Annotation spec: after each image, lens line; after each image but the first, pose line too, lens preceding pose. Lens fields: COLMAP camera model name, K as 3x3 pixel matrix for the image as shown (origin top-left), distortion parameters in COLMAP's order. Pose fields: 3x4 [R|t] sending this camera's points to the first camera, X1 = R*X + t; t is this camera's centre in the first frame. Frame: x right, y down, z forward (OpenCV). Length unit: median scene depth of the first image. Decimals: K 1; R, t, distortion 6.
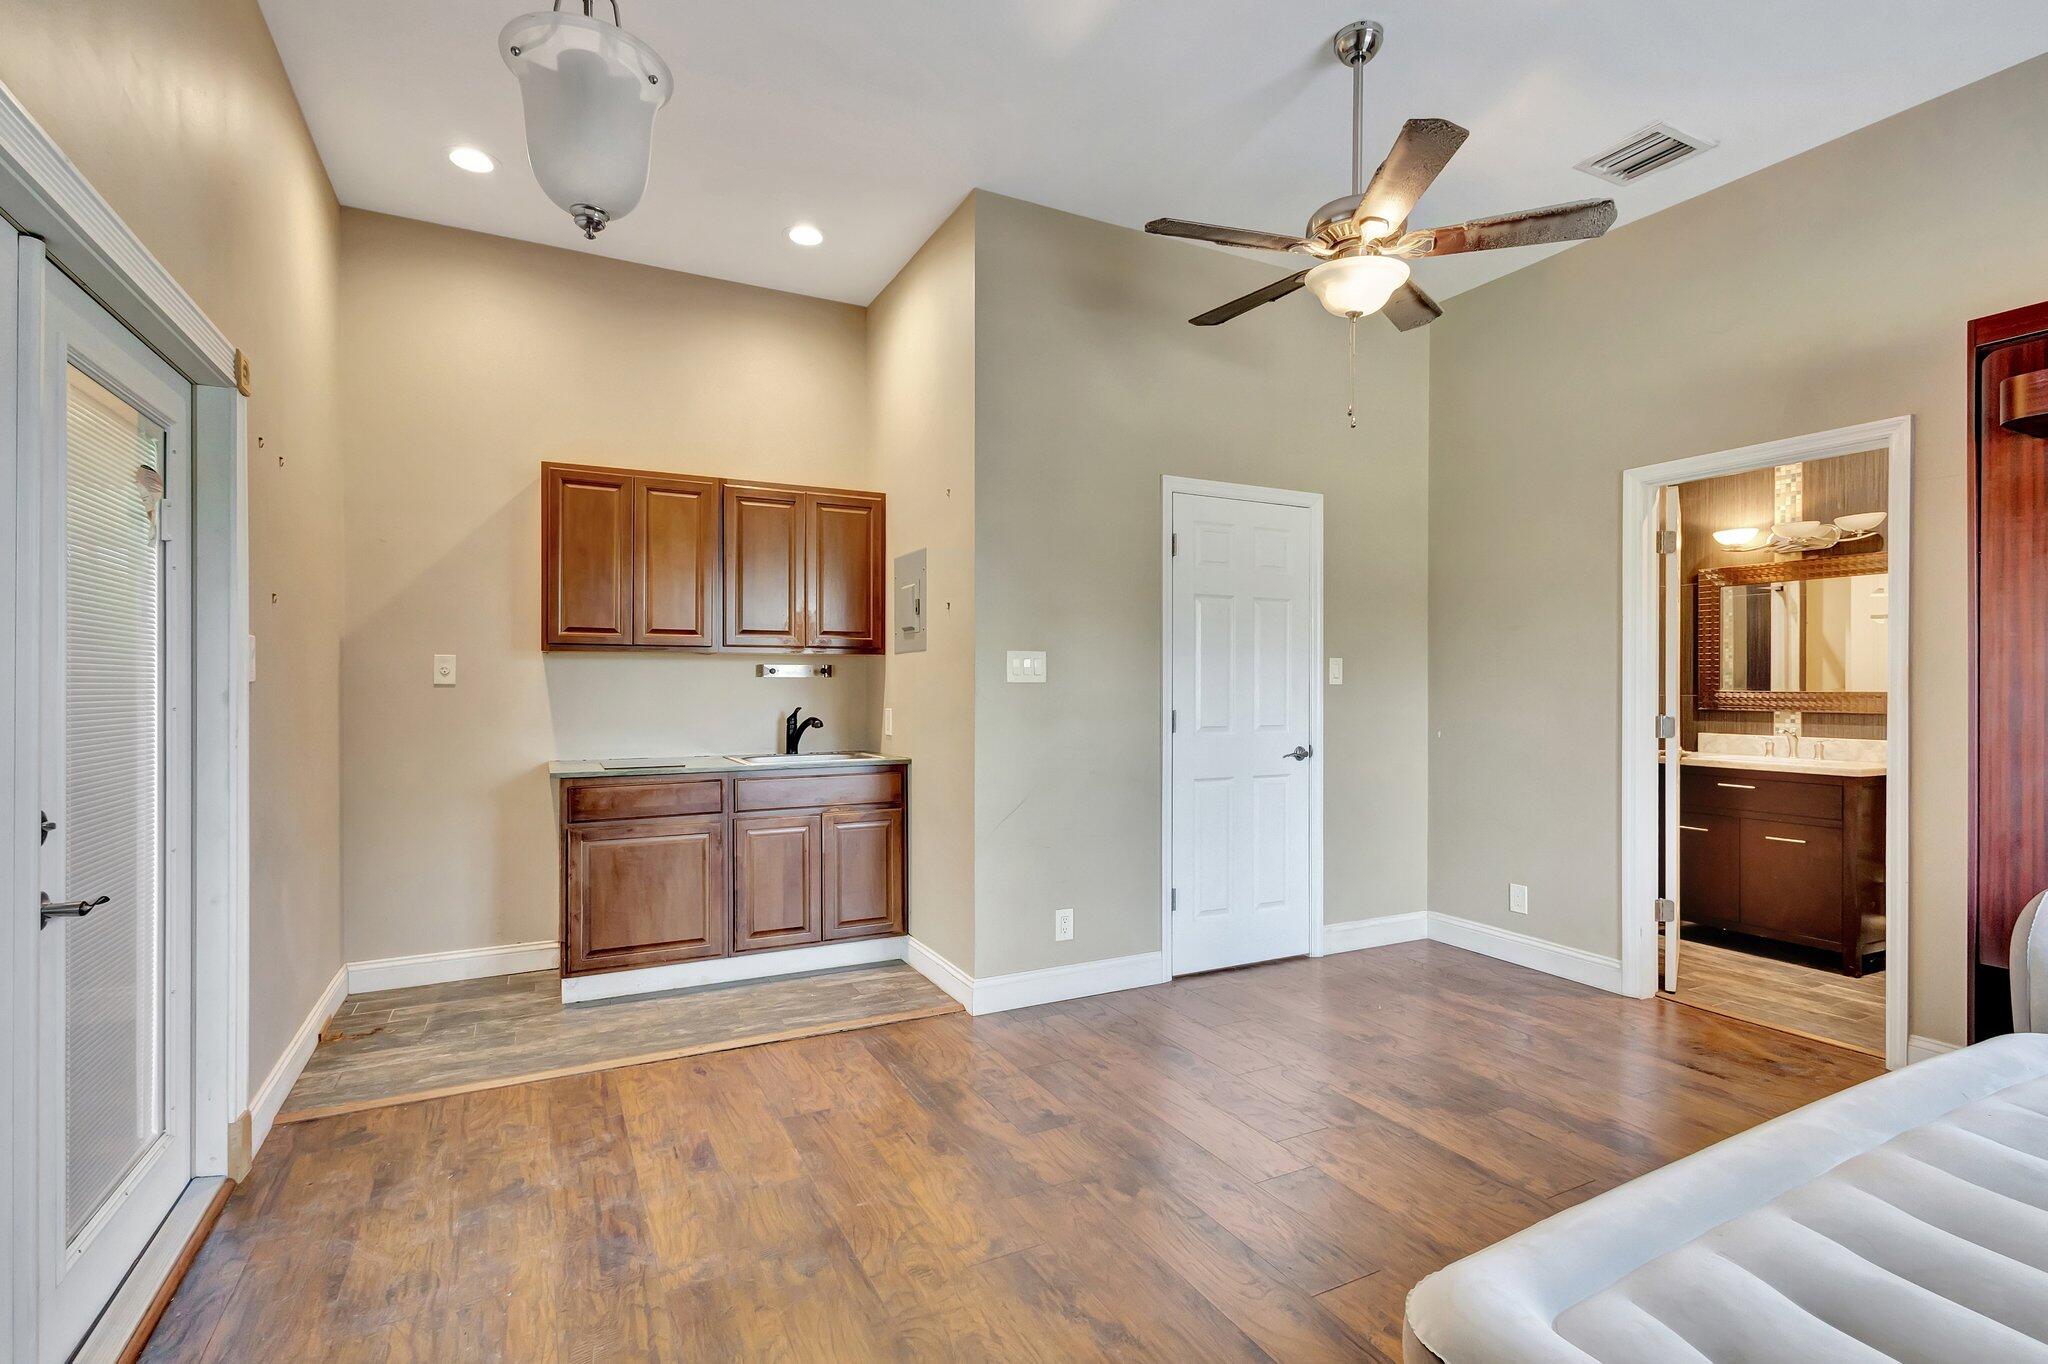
lens RADIAL K [[941.6, 0, 1025.0], [0, 941.6, 679.9], [0, 0, 1]] dist [0.010889, -0.003406]
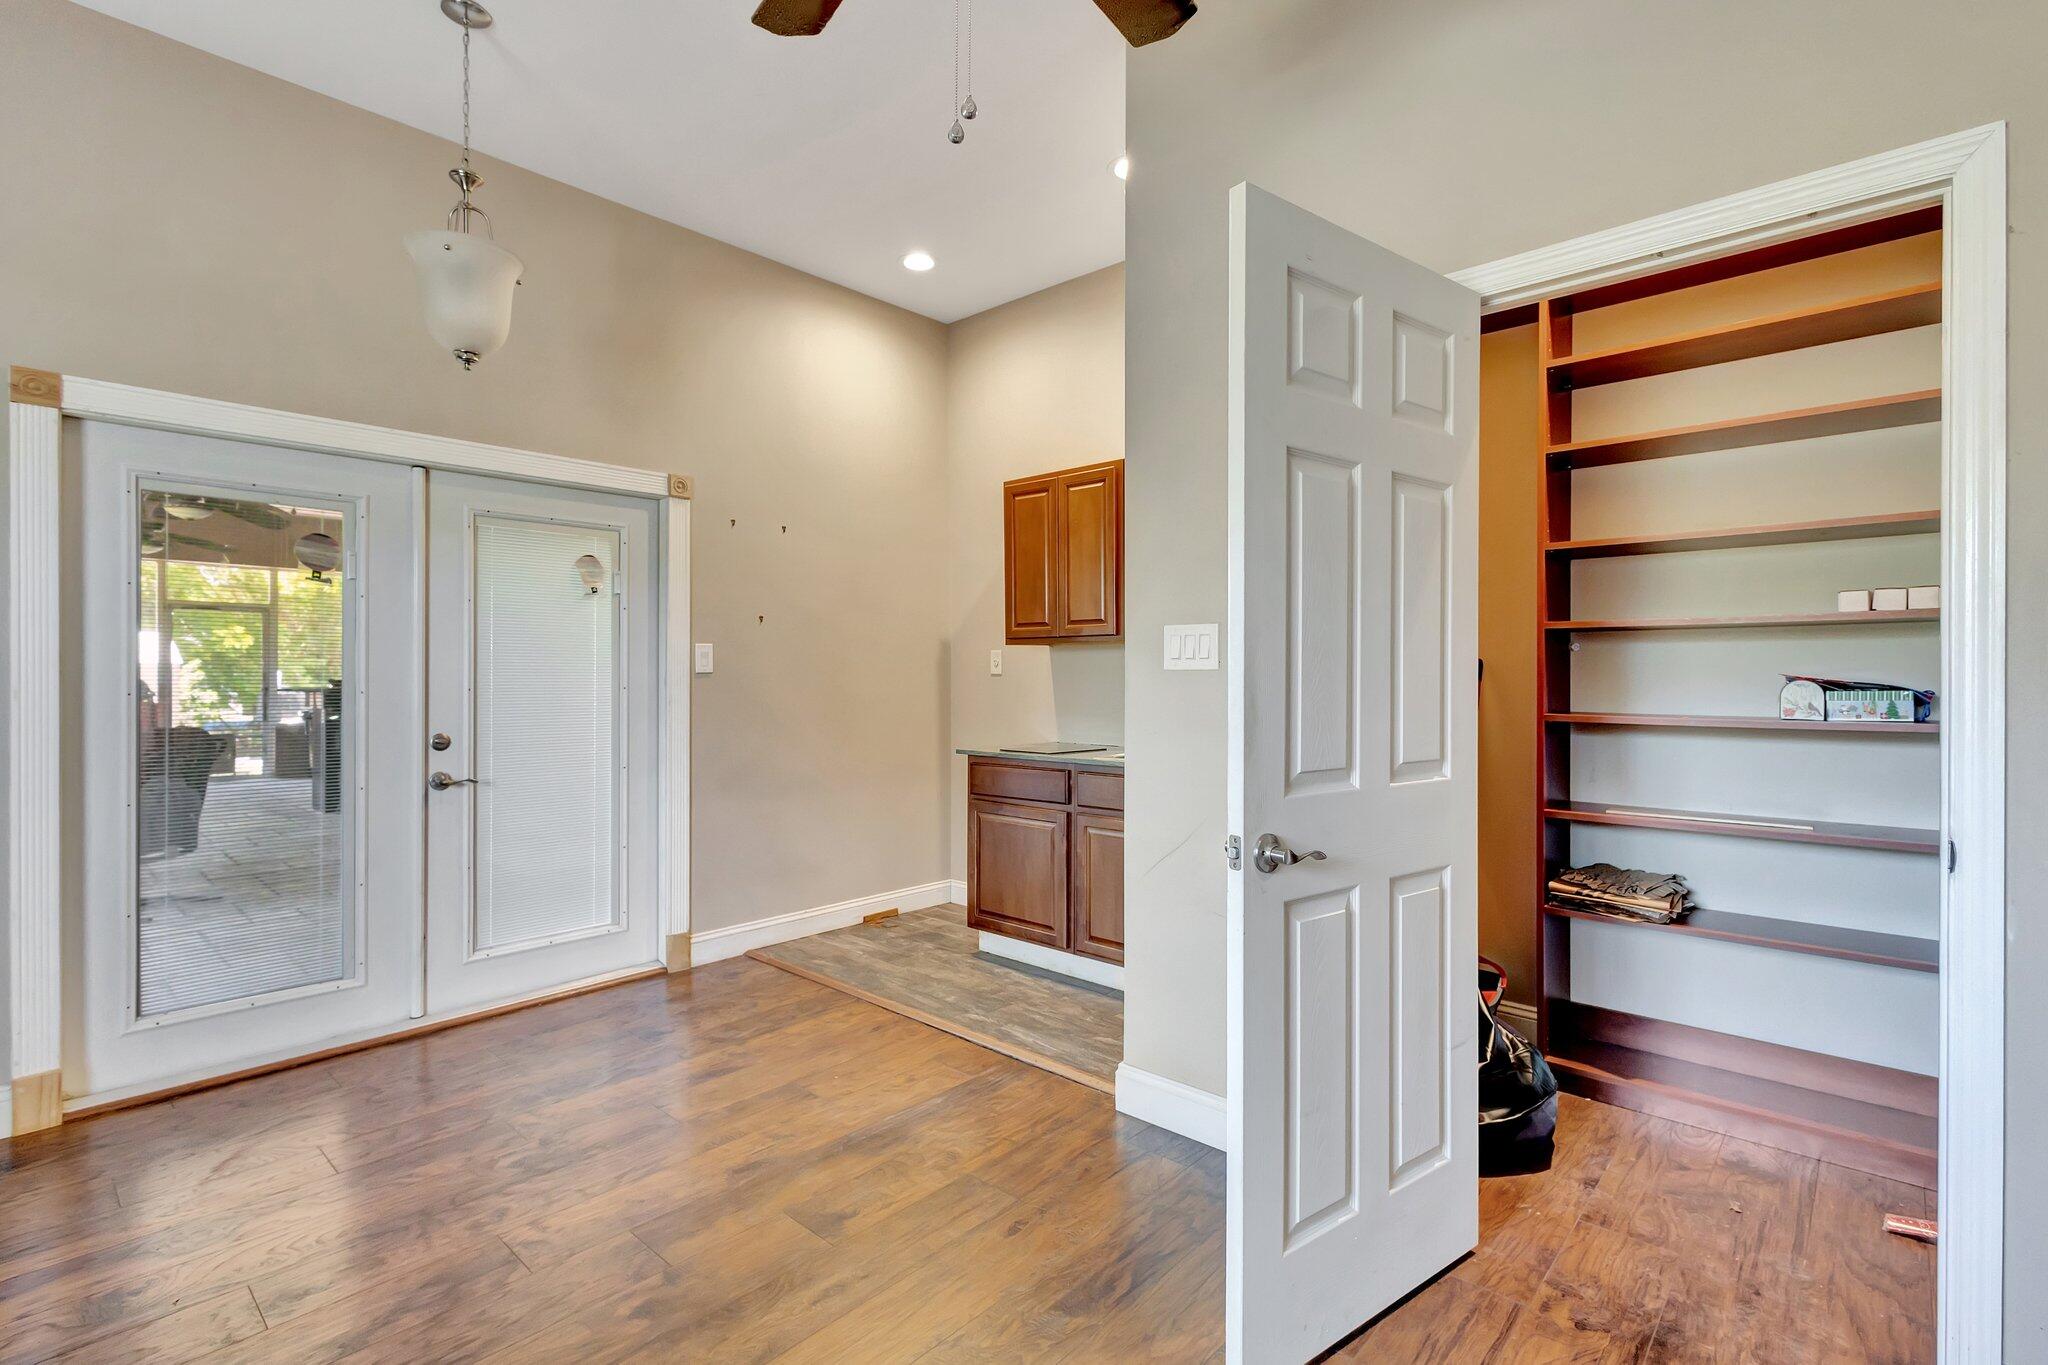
lens RADIAL K [[941.6, 0, 1028.1], [0, 941.6, 686.1], [0, 0, 1]] dist [0.010889, -0.003406]
pose [[0.355944, 0.010181, -0.934452, 0.619223], [0.004594, 0.999910, 0.012644, 0.005296], [0.934496, -0.008794, 0.355865, 0.659505]]
